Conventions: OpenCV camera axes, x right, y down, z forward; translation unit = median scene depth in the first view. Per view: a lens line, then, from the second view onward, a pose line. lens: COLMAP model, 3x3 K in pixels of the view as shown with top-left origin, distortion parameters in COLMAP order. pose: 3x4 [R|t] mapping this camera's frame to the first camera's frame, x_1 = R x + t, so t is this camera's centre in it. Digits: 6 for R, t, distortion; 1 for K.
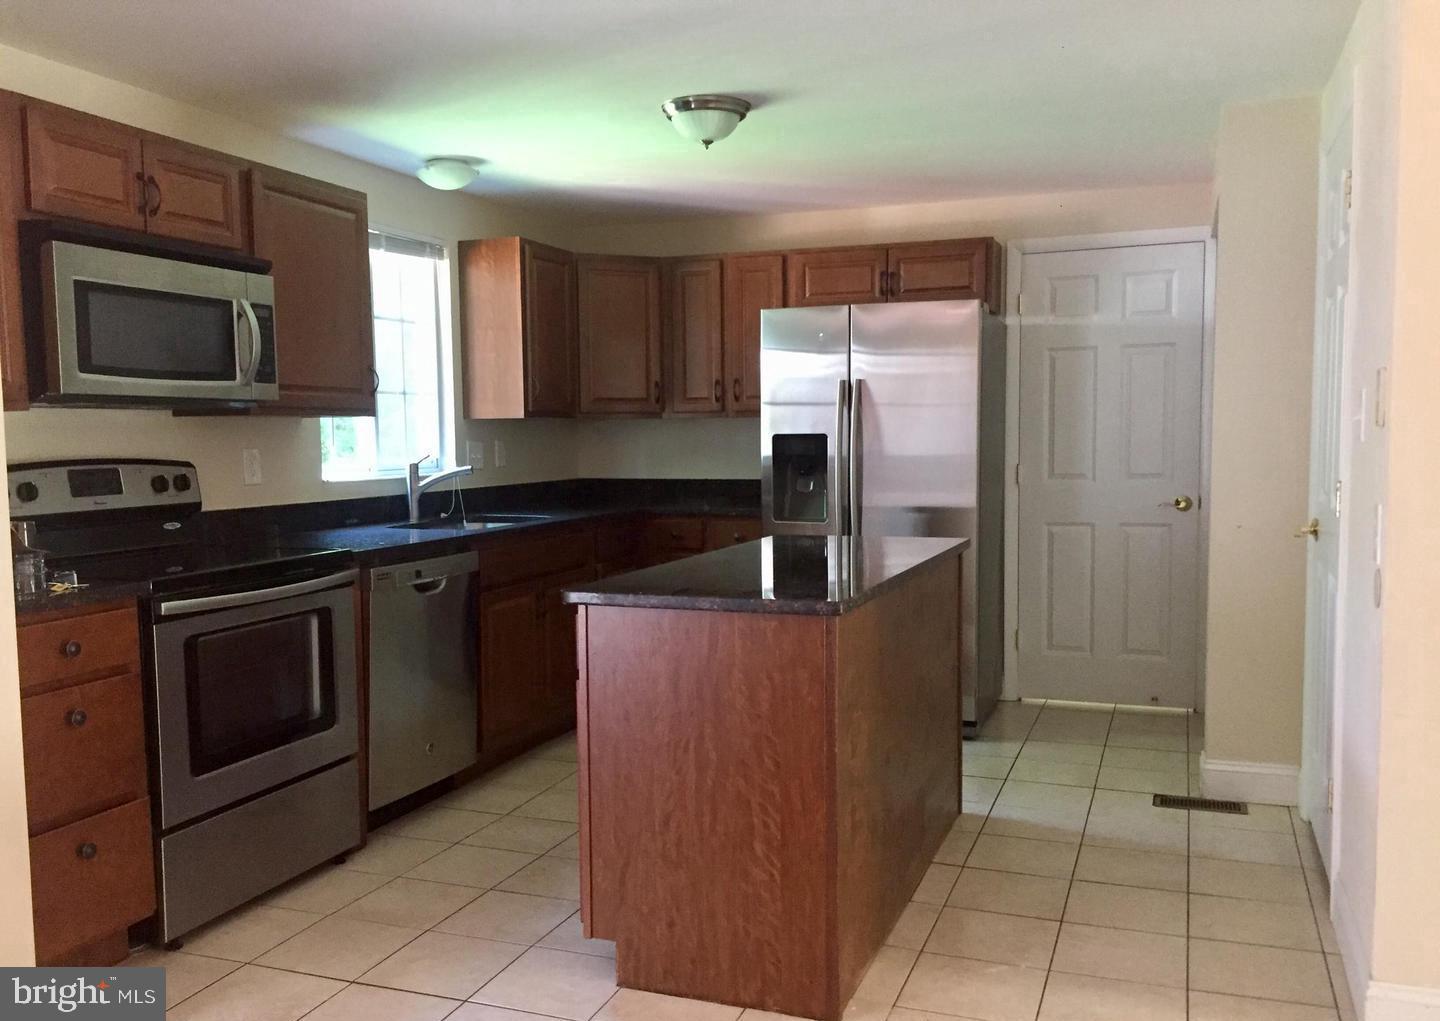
lens RADIAL K [[1277.8, 0, 720.7], [0, 1277.8, 539.9], [0, 0, 1]] dist [0.066025, -0.015840]
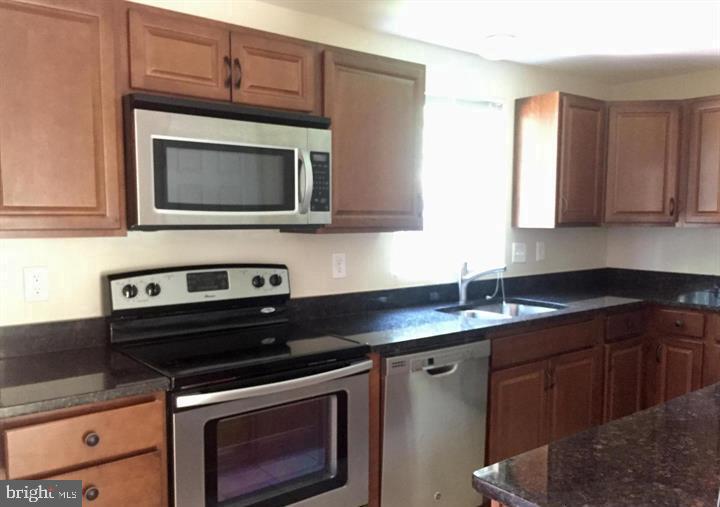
lens RADIAL K [[638.9, 0, 360.3], [0, 638.9, 268.2], [0, 0, 1]] dist [0.066025, -0.015840]
pose [[0.862984, 0.055762, -0.502145, 0.015048], [-0.054047, 0.998376, 0.017983, -0.075246], [0.502333, 0.011621, 0.864596, 0.441768]]
